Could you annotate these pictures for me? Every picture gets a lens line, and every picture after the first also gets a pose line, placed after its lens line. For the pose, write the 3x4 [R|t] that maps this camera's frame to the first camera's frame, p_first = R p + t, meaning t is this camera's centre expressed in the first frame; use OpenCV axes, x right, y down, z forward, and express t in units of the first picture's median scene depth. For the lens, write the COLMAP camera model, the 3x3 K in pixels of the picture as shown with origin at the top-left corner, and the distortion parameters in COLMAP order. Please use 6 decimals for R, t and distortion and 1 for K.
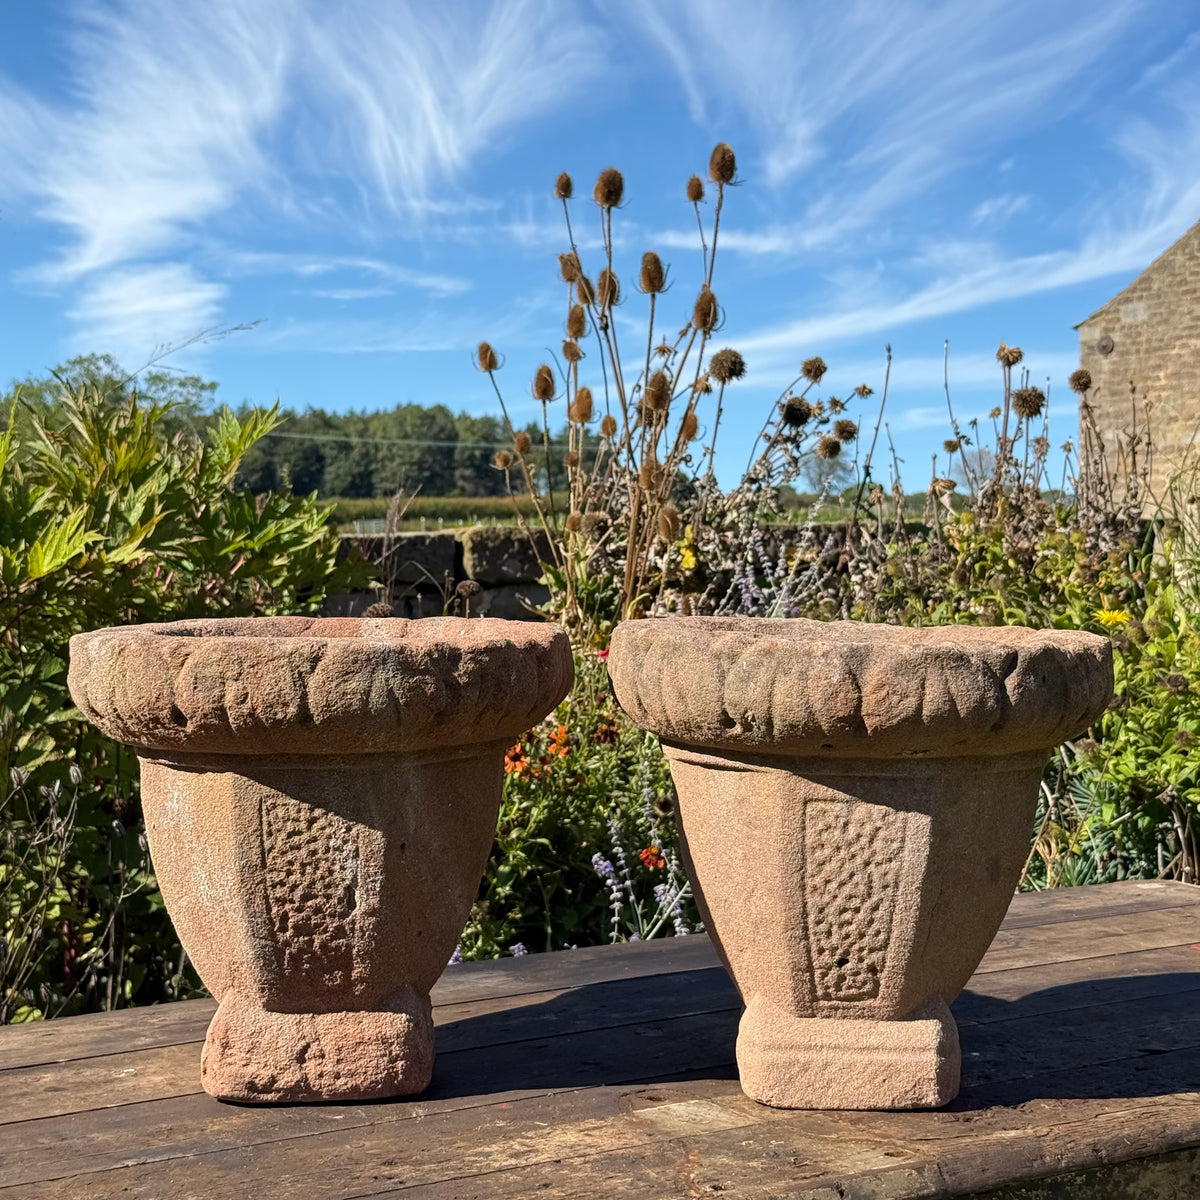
lens RADIAL K [[2232.2, 0, 593.7], [0, 2232.2, 607.5], [0, 0, 1]] dist [0.131434, 0.040885]
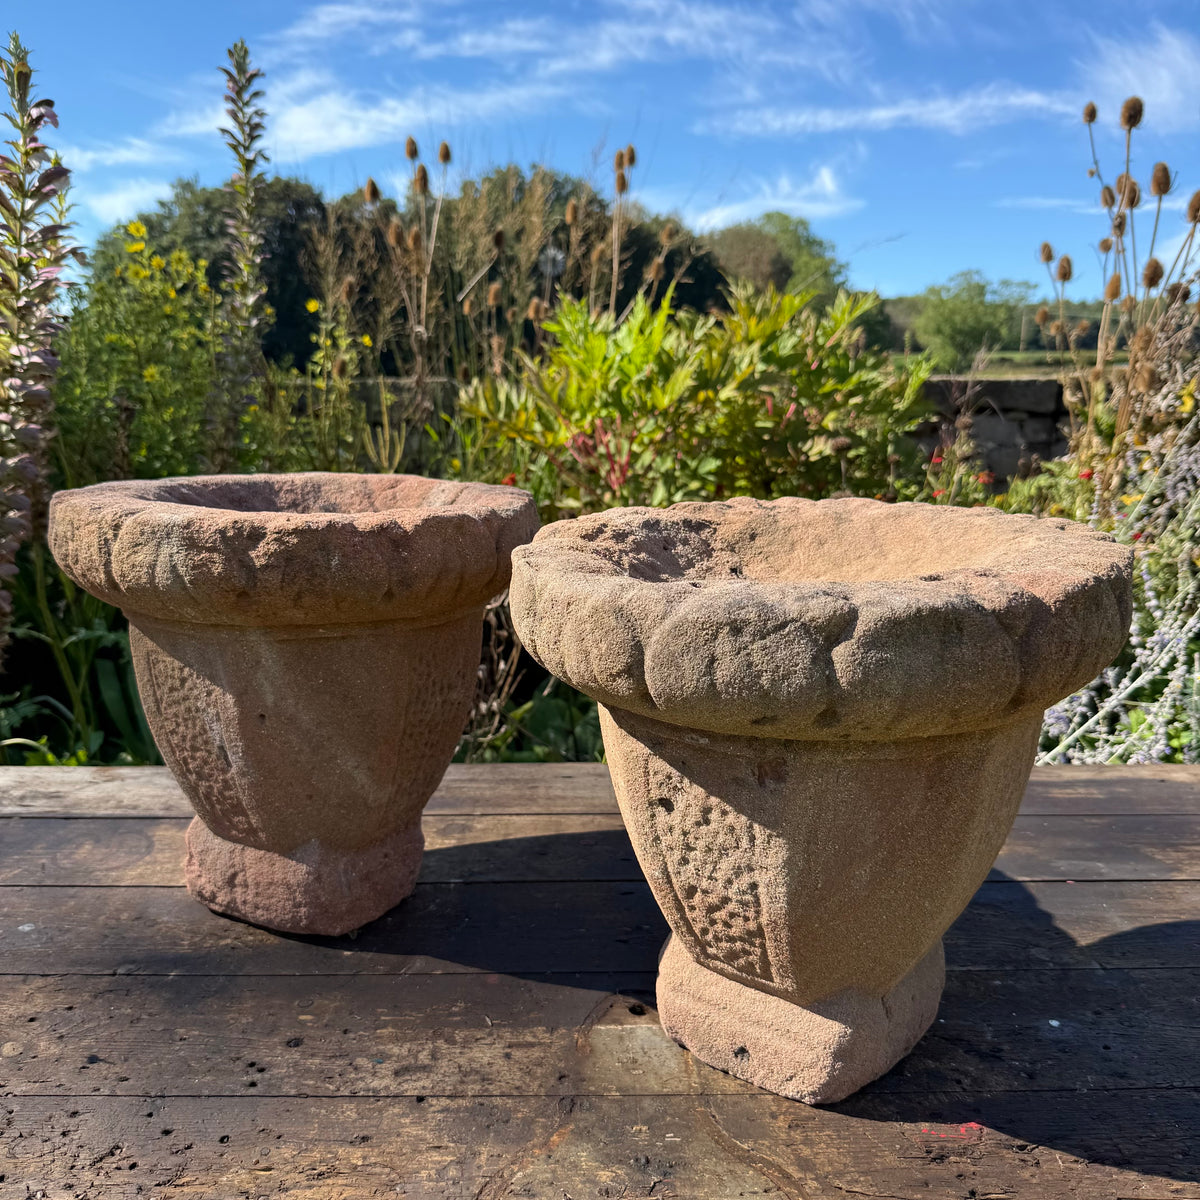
lens RADIAL K [[1125.0, 0, 593.7], [0, 1125.0, 604.1], [0, 0, 1]] dist [0.190300, -0.497339]
pose [[0.836238, 0.123163, -0.534356, 0.305871], [-0.046701, 0.986906, 0.154387, -0.029311], [0.546374, -0.104149, 0.831040, 0.659478]]
